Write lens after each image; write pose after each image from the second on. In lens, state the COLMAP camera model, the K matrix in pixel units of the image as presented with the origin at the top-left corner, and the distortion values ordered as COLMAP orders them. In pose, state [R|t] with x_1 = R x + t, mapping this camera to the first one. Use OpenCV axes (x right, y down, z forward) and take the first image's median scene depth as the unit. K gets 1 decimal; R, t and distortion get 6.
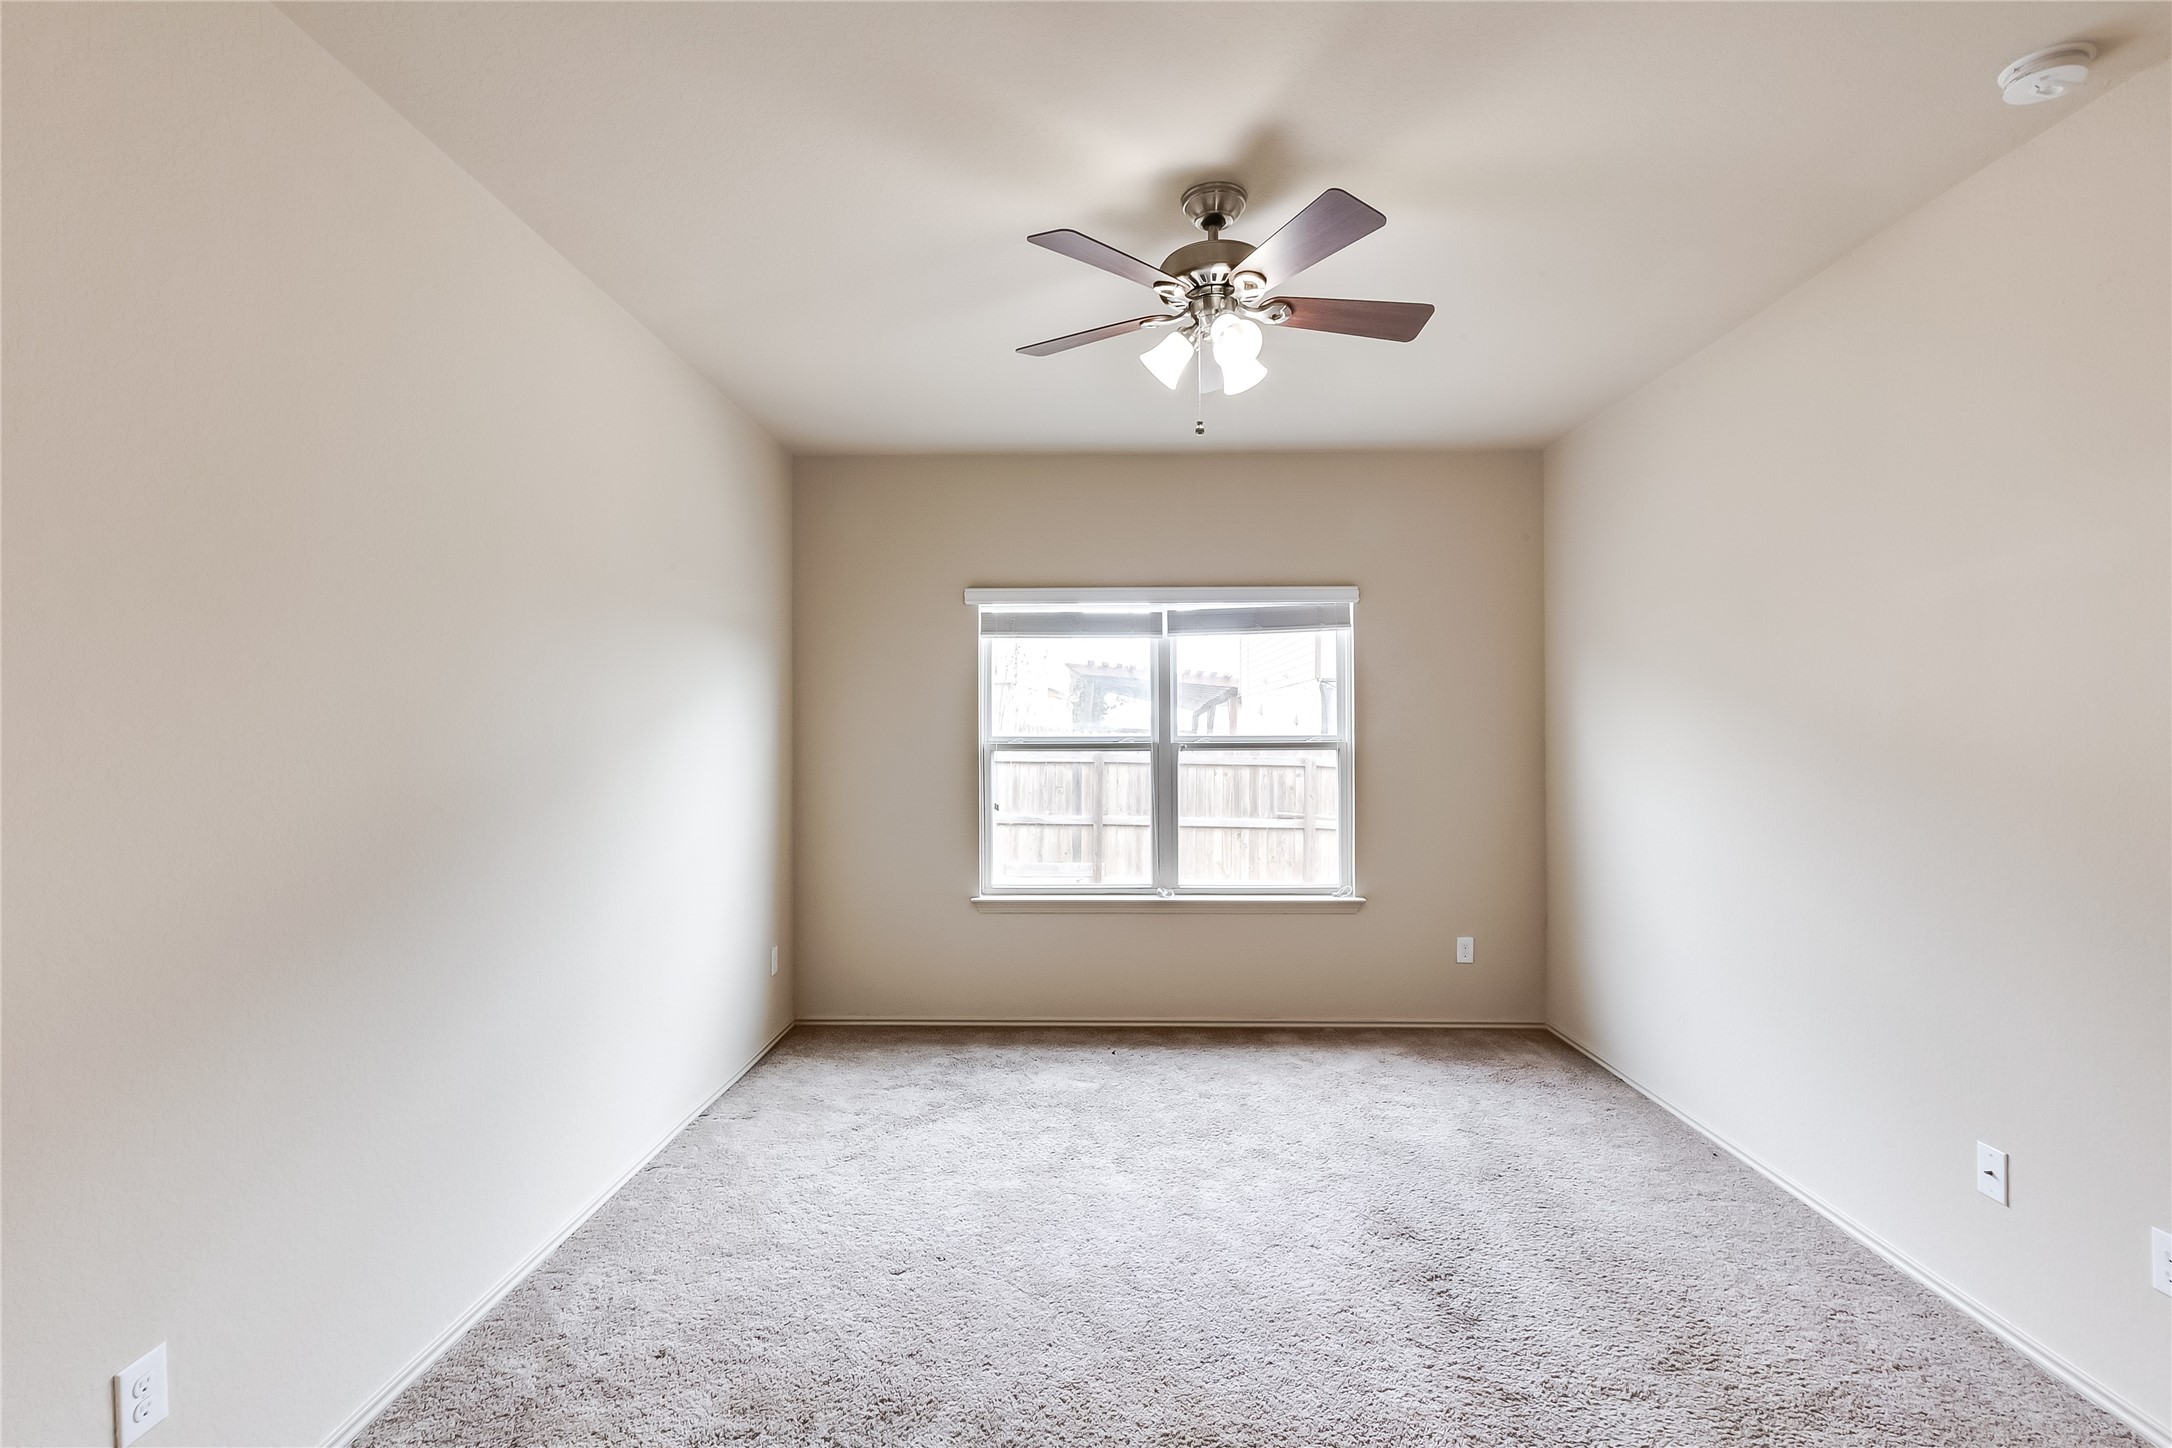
lens RADIAL K [[996.8, 0, 933.1], [0, 996.8, 771.8], [0, 0, 1]] dist [0.007207, -0.001287]
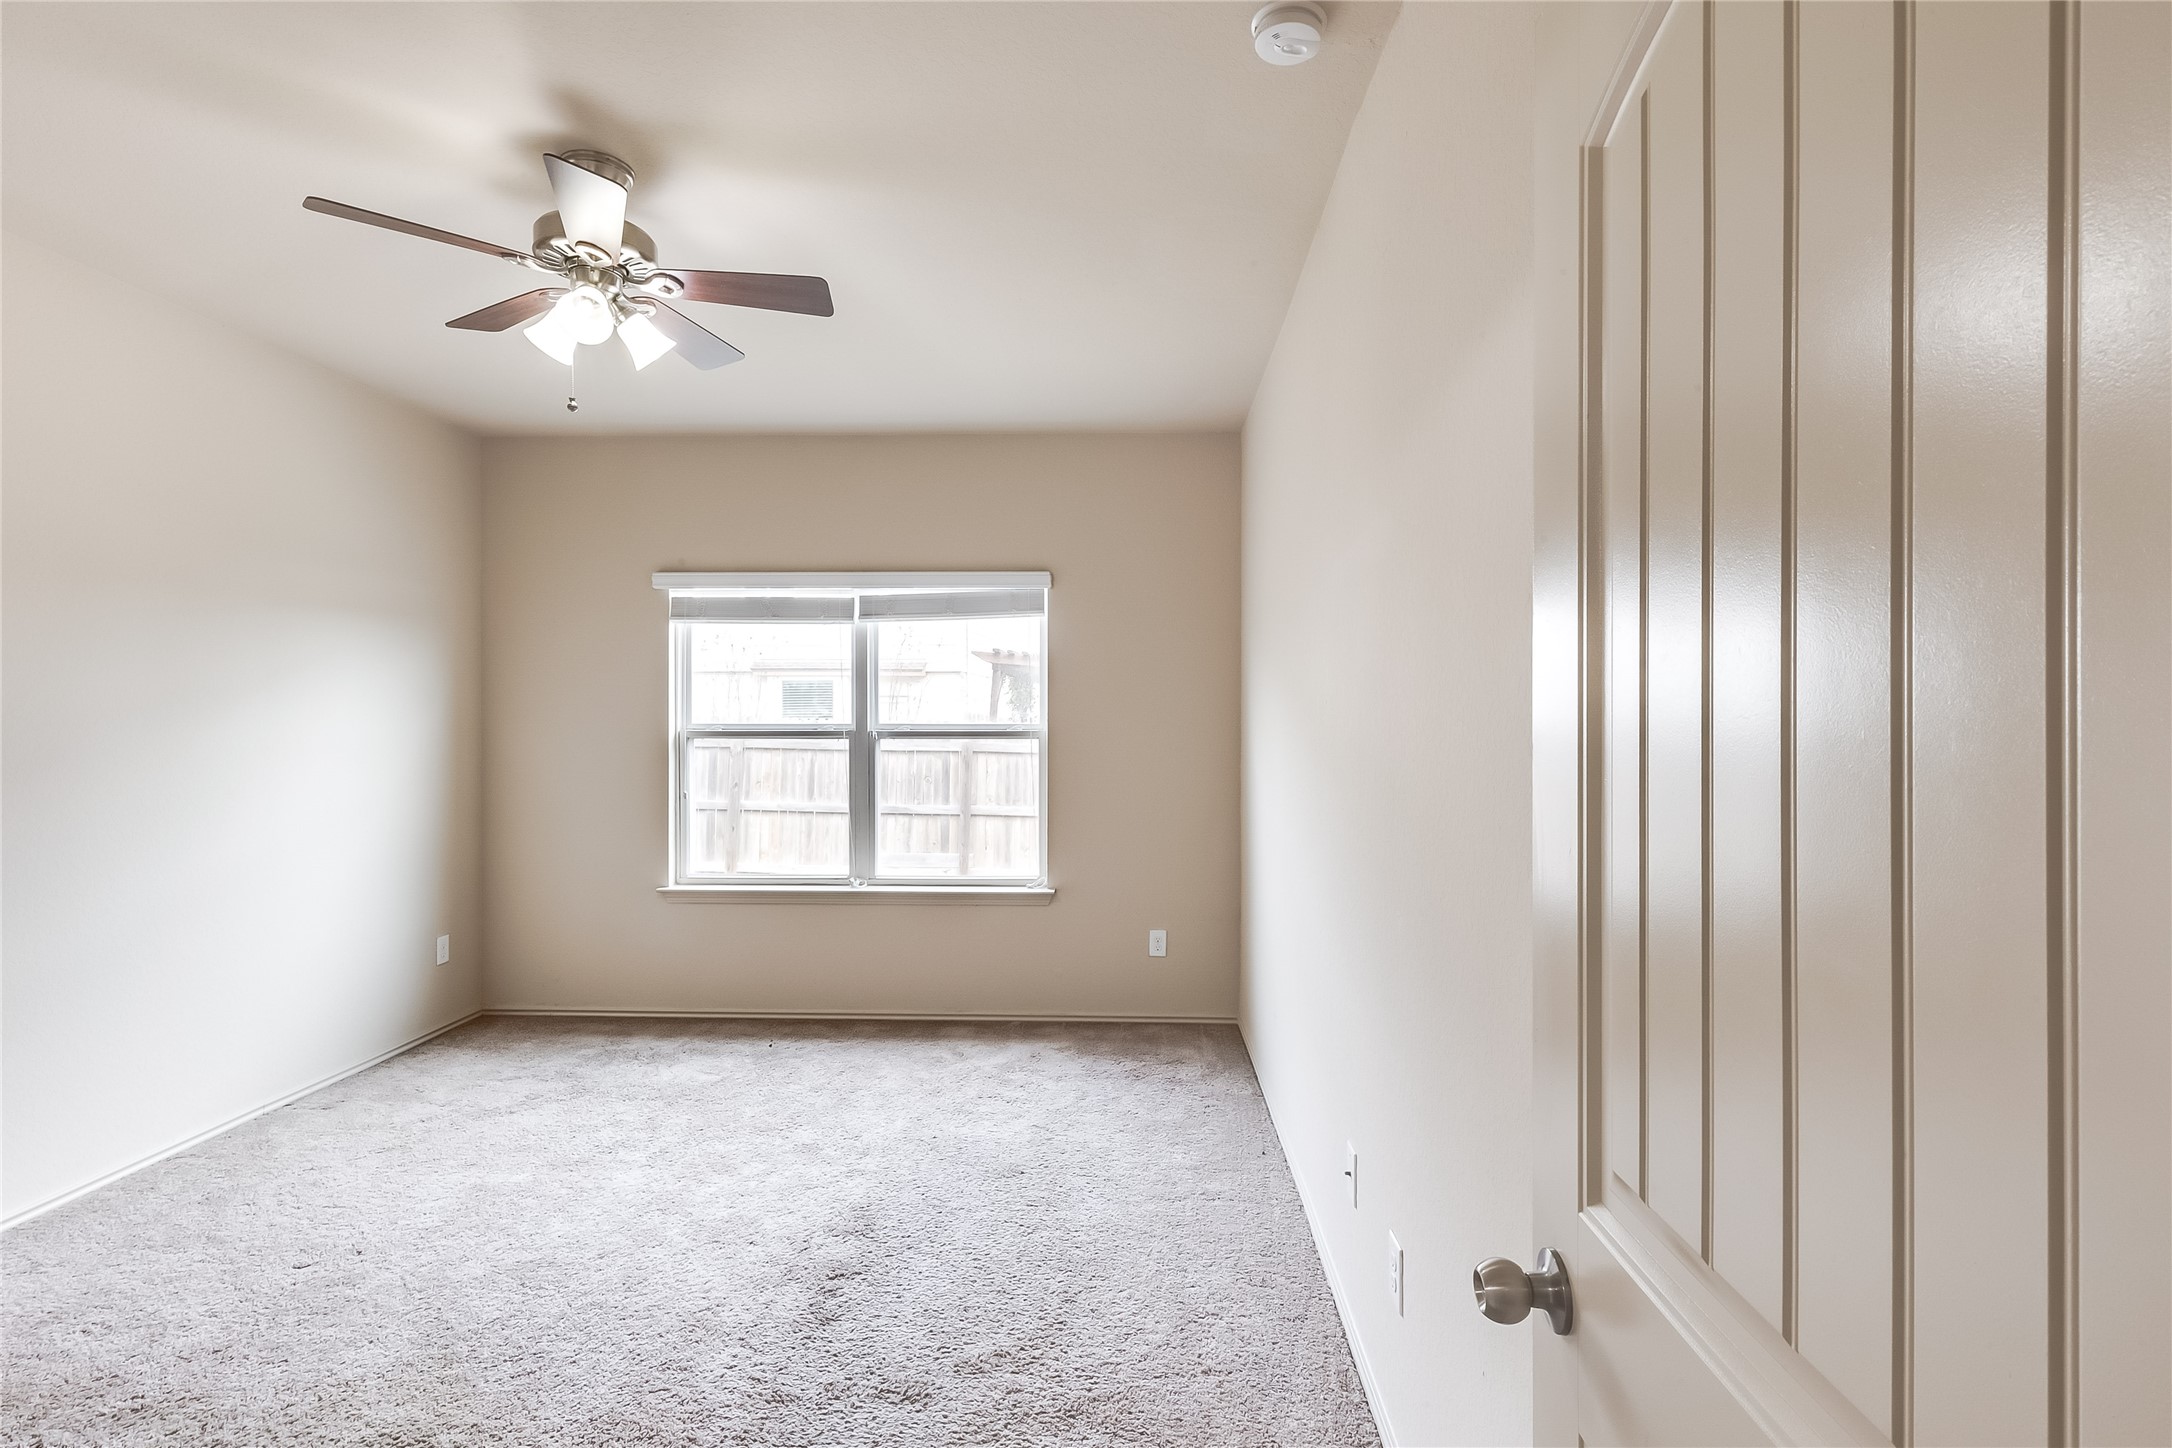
lens RADIAL K [[996.8, 0, 1159.9], [0, 996.8, 781.8], [0, 0, 1]] dist [0.007207, -0.001287]
pose [[0.999808, 0.003327, -0.019312, 0.568736], [-0.002961, 0.999816, 0.018930, 0.001483], [0.019371, -0.018869, 0.999634, 0.025253]]
